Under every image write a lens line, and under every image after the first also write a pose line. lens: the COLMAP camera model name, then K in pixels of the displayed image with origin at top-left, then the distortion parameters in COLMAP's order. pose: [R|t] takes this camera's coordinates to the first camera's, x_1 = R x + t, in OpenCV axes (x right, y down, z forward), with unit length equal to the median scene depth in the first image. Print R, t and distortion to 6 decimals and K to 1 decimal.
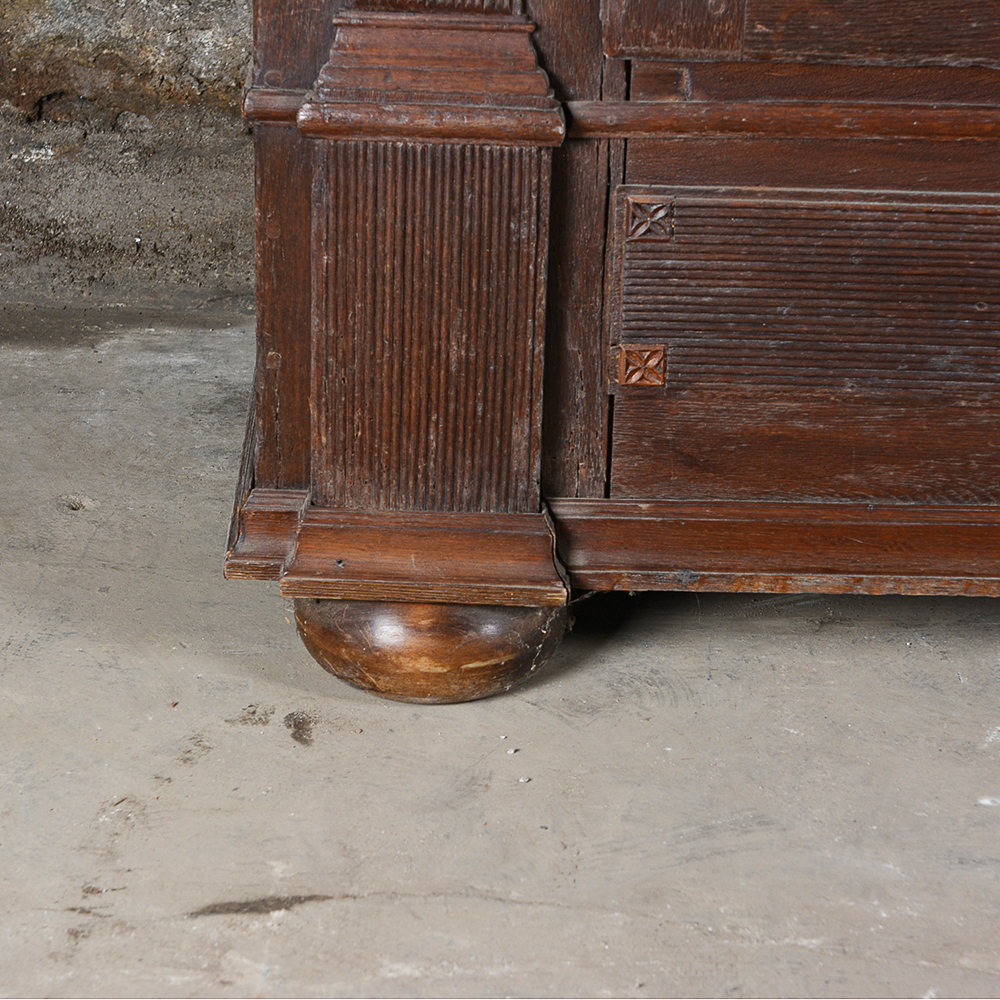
lens RADIAL K [[3417.6, 0, 508.2], [0, 3417.6, 500.7], [0, 0, 1]] dist [0.133089, 0.000000]
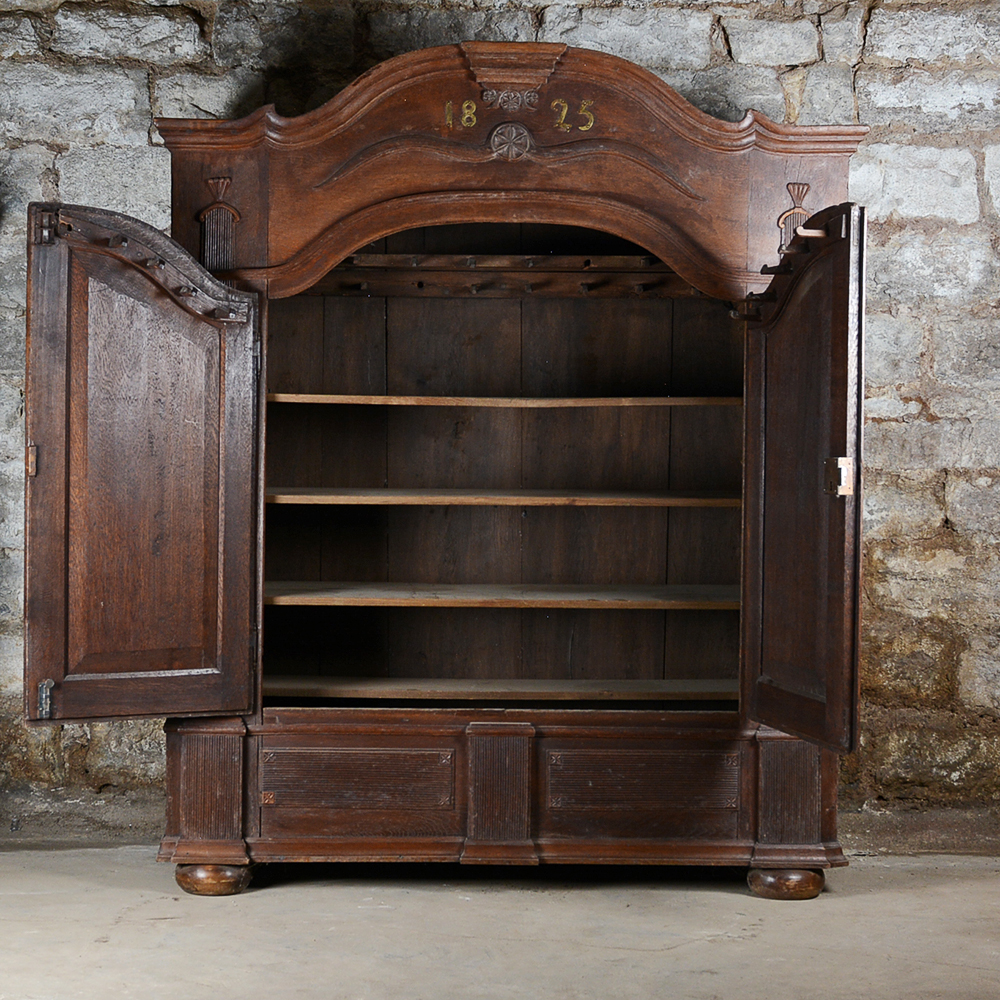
lens RADIAL K [[2308.3, 0, 383.9], [0, 2308.3, 503.6], [0, 0, 1]] dist [-0.043159, 0.000000]
pose [[0.999758, -0.012080, 0.018372, 0.123744], [0.018356, 0.918526, -0.394933, 0.668310], [-0.012104, 0.395175, 0.918526, -1.464620]]
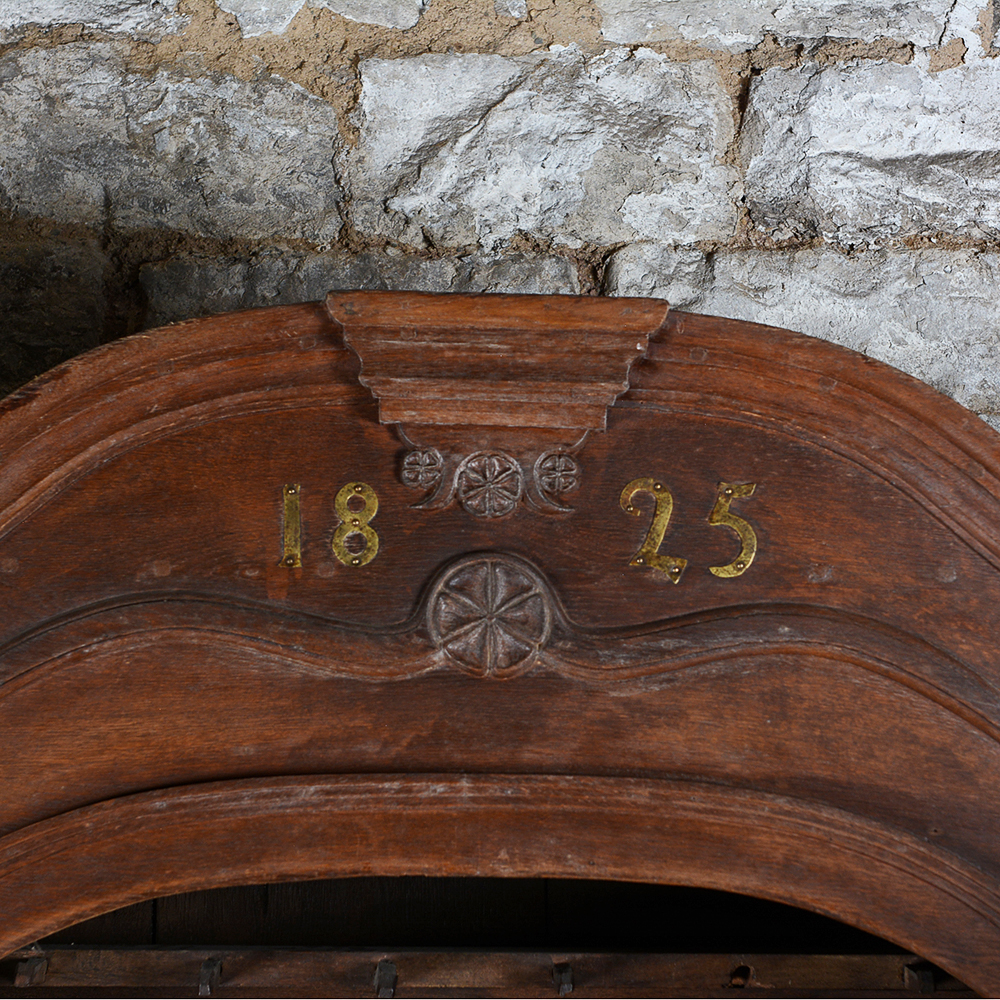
lens RADIAL K [[2997.5, 0, 509.5], [0, 2997.5, 493.9], [0, 0, 1]] dist [0.100214, 0.000000]
pose [[0.999222, -0.005427, 0.039051, 0.279735], [0.026249, 0.830636, -0.556197, -0.154744], [-0.029419, 0.556790, 0.830132, -0.176502]]
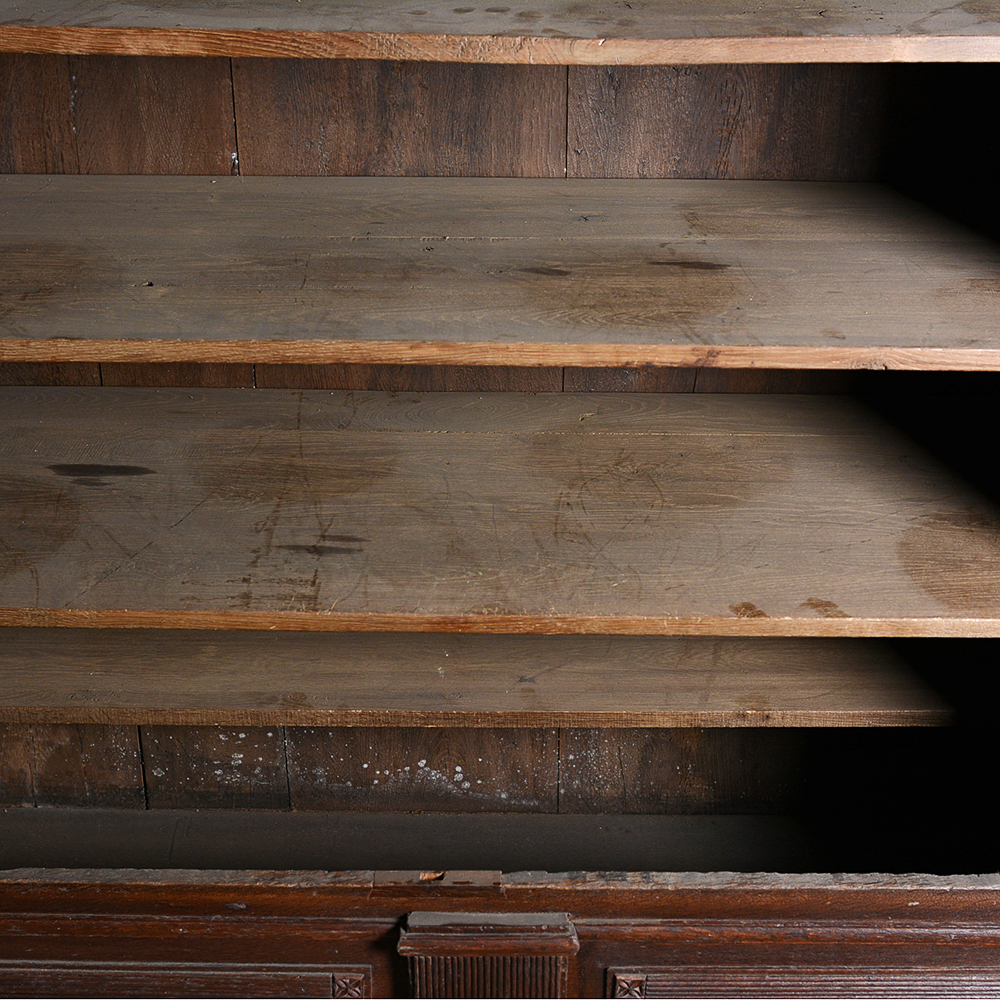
lens RADIAL K [[1554.2, 0, 504.9], [0, 1554.2, 491.2], [0, 0, 1]] dist [-0.046199, 0.000000]
pose [[0.999716, -0.017825, 0.015842, 0.295287], [0.017705, 0.999814, 0.007656, -0.291943], [-0.015976, -0.007373, 0.999845, 0.310244]]
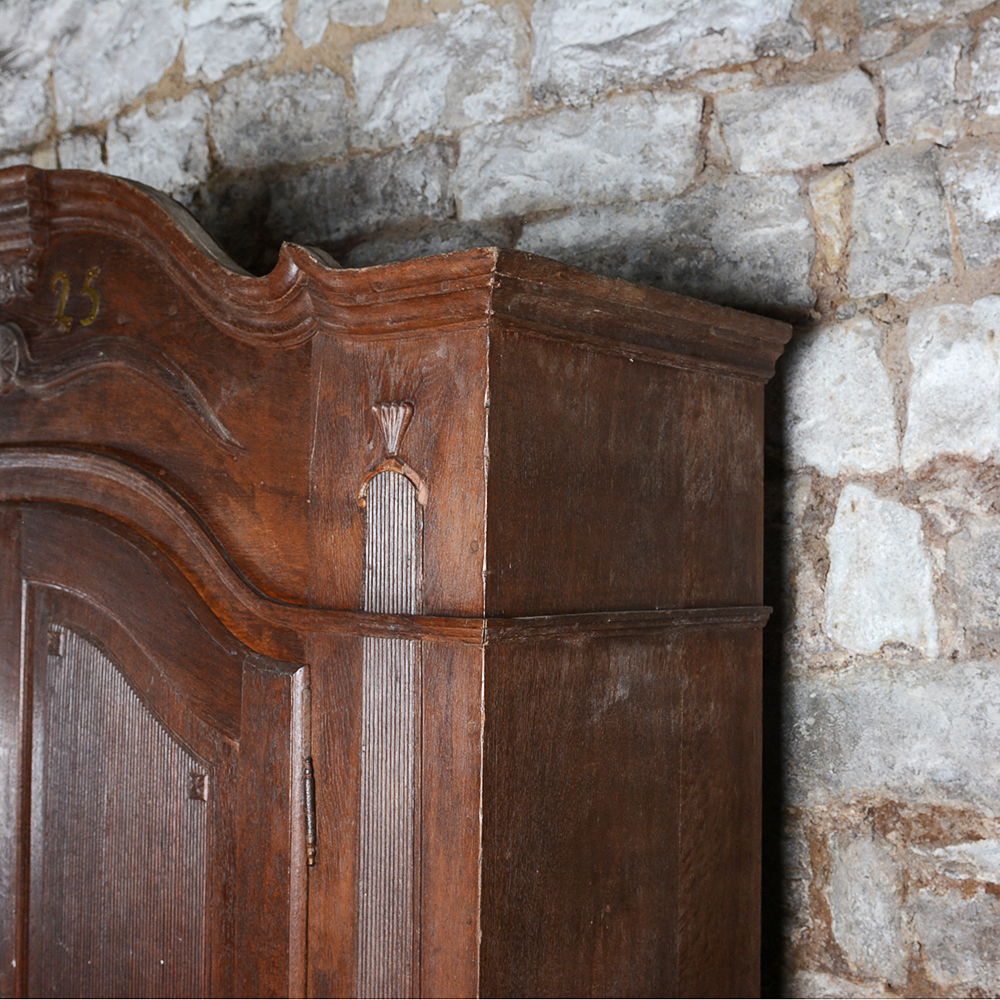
lens RADIAL K [[1554.2, 0, 508.0], [0, 1554.2, 493.0], [0, 0, 1]] dist [-0.046199, 0.000000]
pose [[0.803887, -0.034416, -0.593785, 1.097861], [-0.255063, 0.881922, -0.396430, -0.324707], [0.537316, 0.470138, 0.700187, 0.239597]]
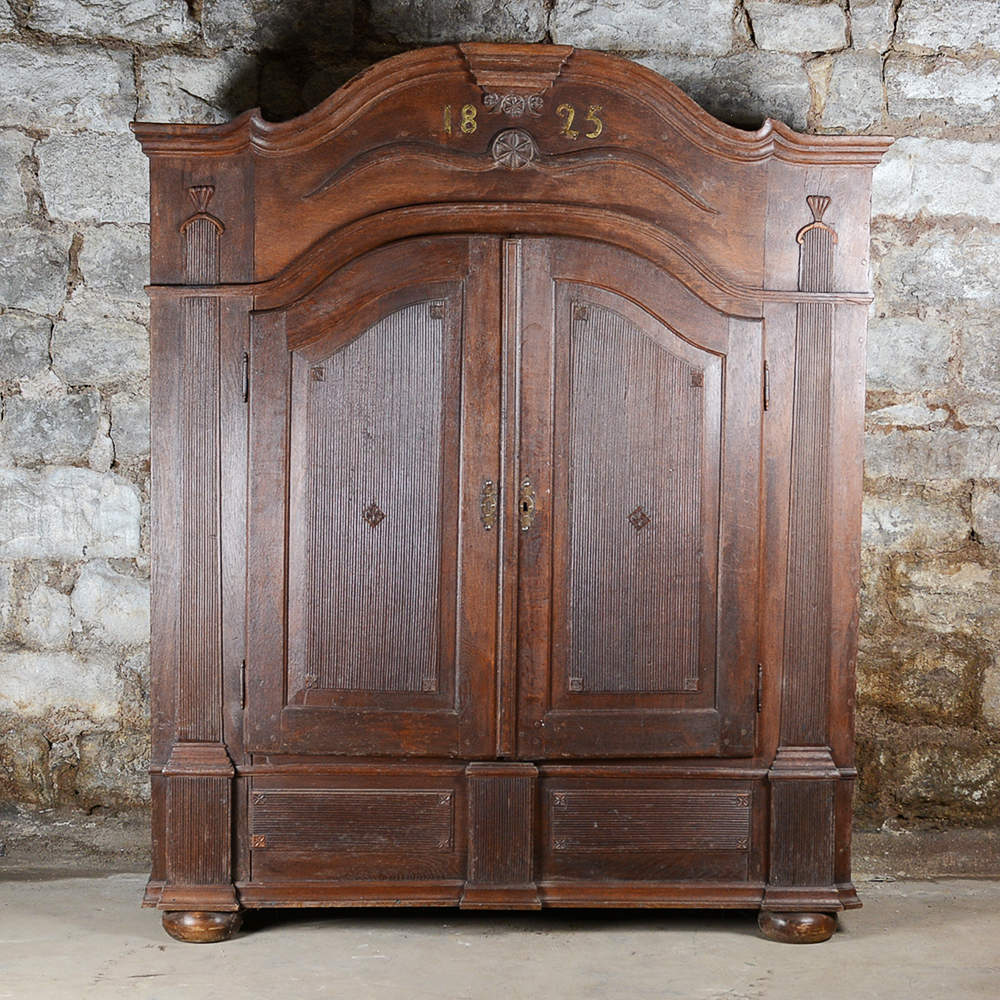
lens RADIAL K [[2308.3, 0, 539.9], [0, 2308.3, 555.1], [0, 0, 1]] dist [-0.043159, 0.000000]
pose [[0.998029, -0.013825, 0.061214, 0.189883], [0.032856, 0.946170, -0.321999, 0.465883], [-0.053467, 0.323375, 0.944759, -1.403664]]
